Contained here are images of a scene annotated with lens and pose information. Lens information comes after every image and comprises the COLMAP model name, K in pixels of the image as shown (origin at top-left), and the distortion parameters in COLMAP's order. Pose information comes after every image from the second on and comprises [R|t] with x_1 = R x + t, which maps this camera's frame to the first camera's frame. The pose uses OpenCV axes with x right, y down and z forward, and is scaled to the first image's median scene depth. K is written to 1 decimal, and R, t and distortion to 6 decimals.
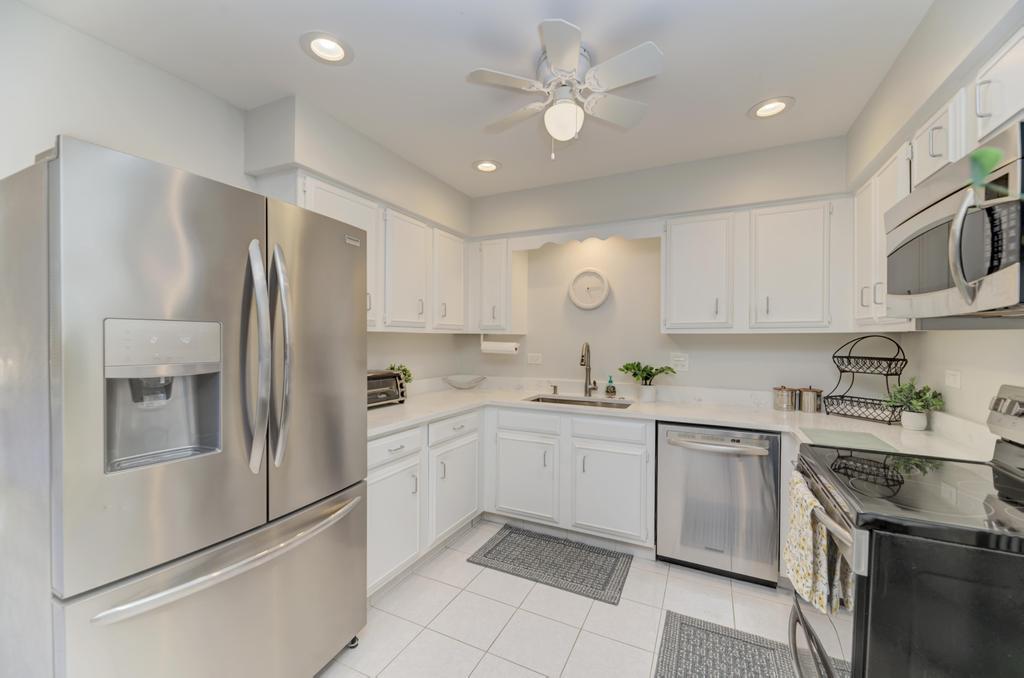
lens RADIAL K [[407.9, 0, 506.9], [0, 407.9, 341.0], [0, 0, 1]] dist [-0.000308, 0.000184]
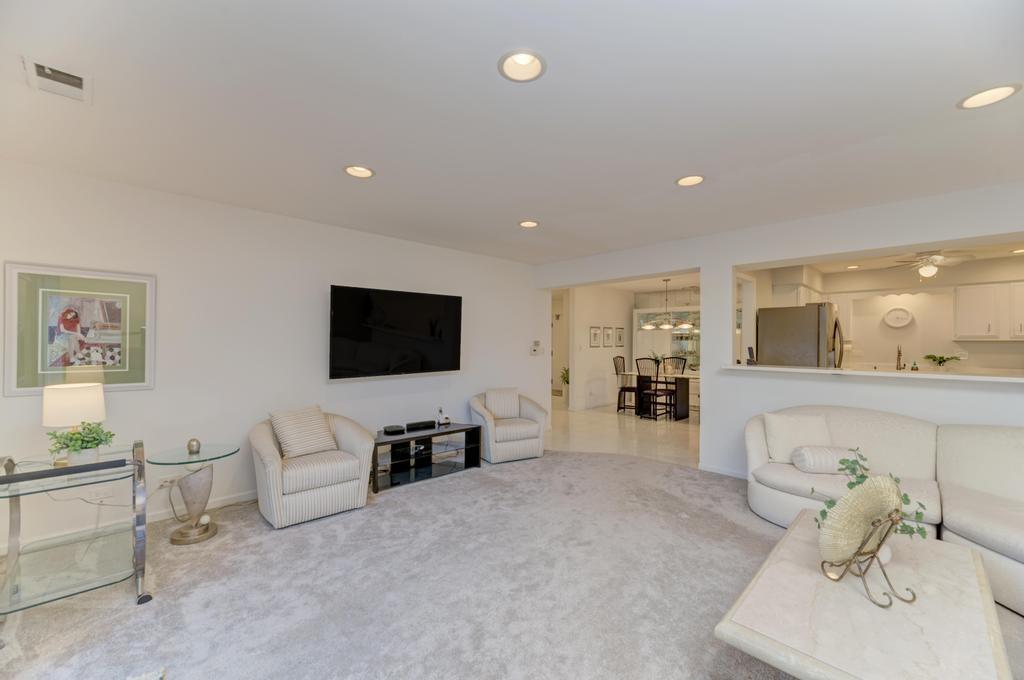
lens RADIAL K [[407.9, 0, 513.1], [0, 407.9, 346.9], [0, 0, 1]] dist [-0.000308, 0.000184]
pose [[0.941623, 0.002513, -0.336659, -0.966473], [-0.002295, 0.999997, 0.001045, 0.017547], [0.336661, -0.000211, 0.941626, -1.605534]]
